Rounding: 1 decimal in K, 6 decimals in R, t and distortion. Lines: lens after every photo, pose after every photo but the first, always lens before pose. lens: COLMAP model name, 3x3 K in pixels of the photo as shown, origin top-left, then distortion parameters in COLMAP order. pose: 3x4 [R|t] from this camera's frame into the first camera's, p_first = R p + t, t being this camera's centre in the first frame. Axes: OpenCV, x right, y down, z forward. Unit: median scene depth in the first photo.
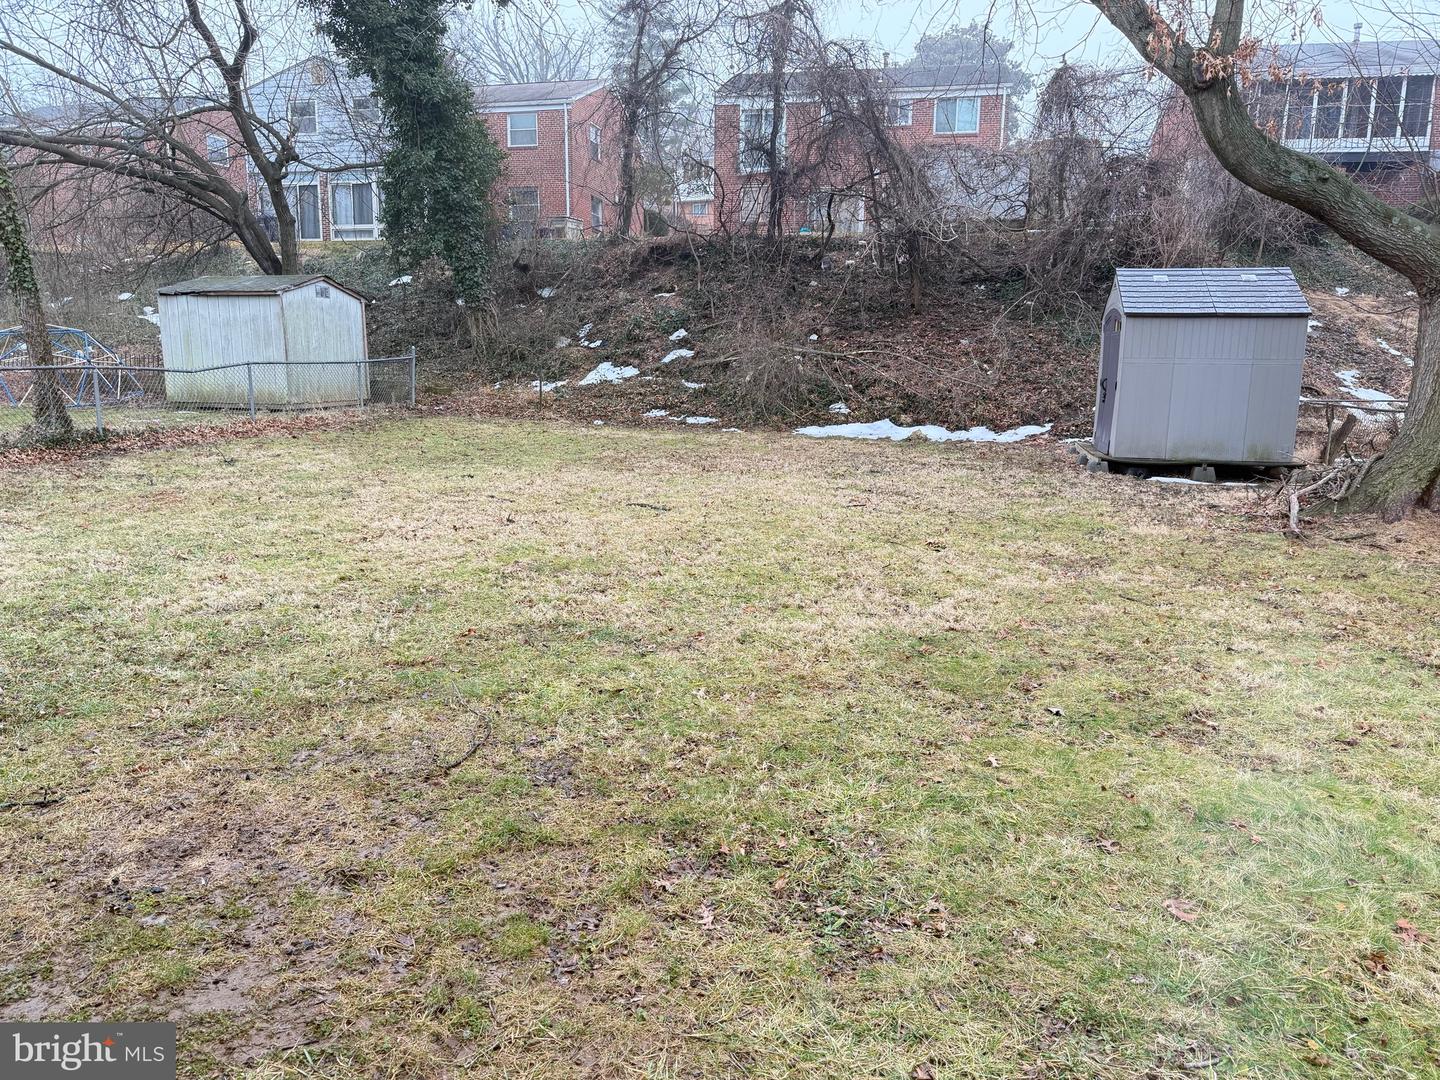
lens RADIAL K [[991.6, 0, 704.5], [0, 991.6, 544.9], [0, 0, 1]] dist [0.001752, -0.029101]
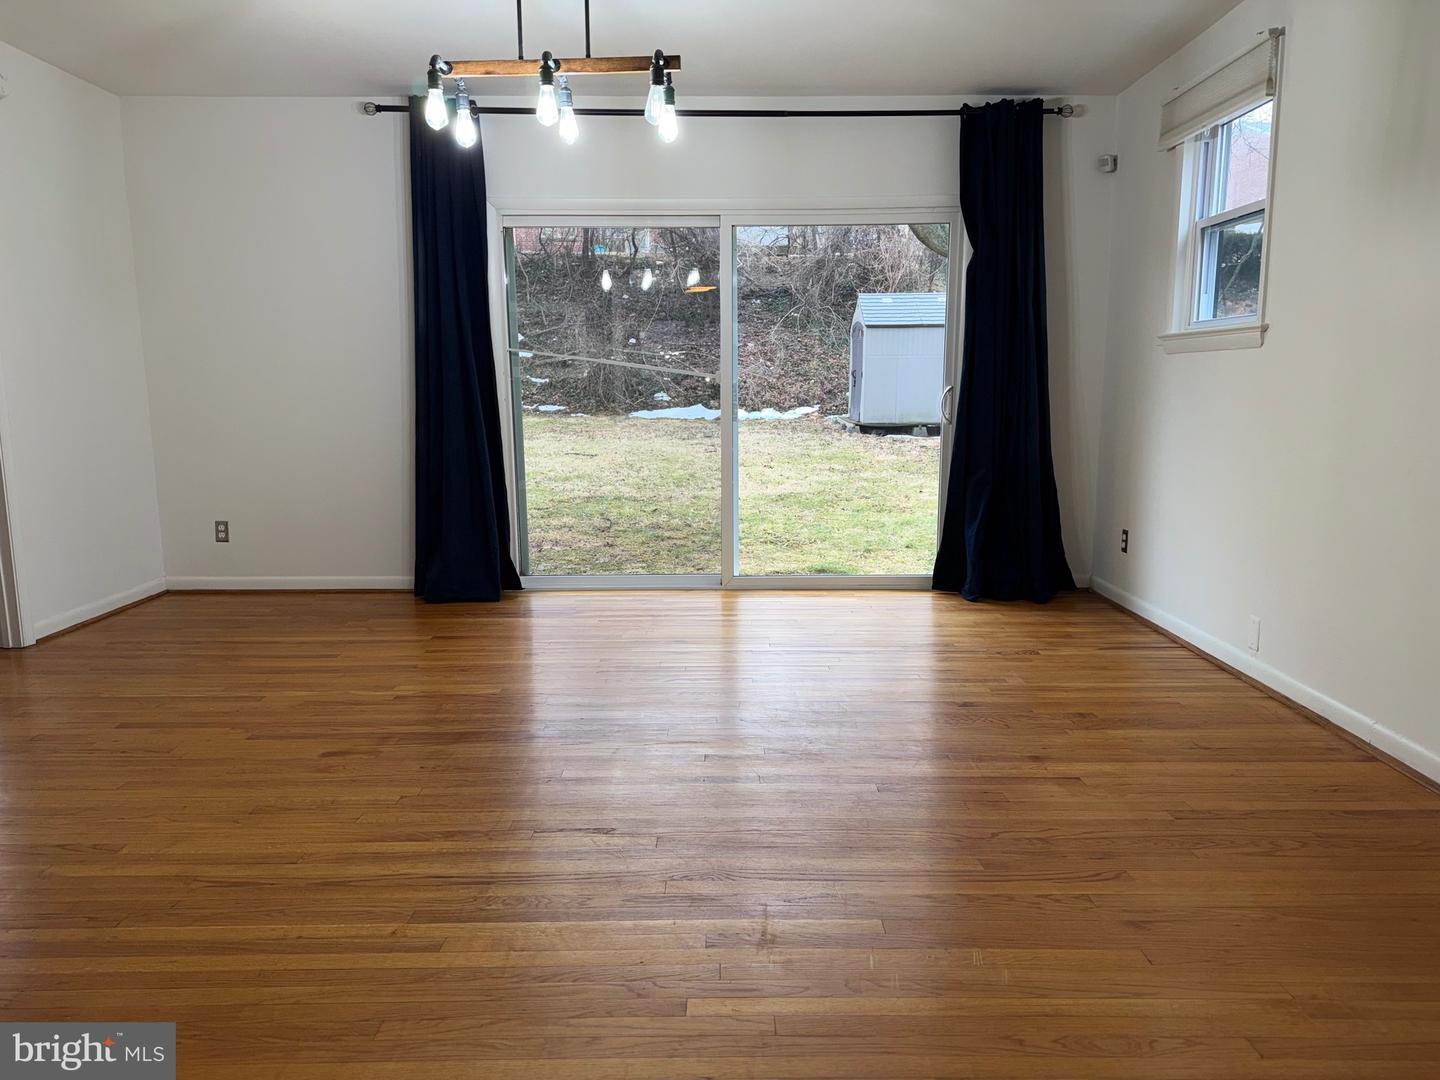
lens RADIAL K [[991.6, 0, 727.5], [0, 991.6, 536.6], [0, 0, 1]] dist [0.001752, -0.029101]
pose [[0.966962, -0.048957, 0.250175, -0.115031], [0.051118, 0.998690, -0.002143, 0.051916], [-0.249743, 0.014861, 0.968198, -0.270672]]
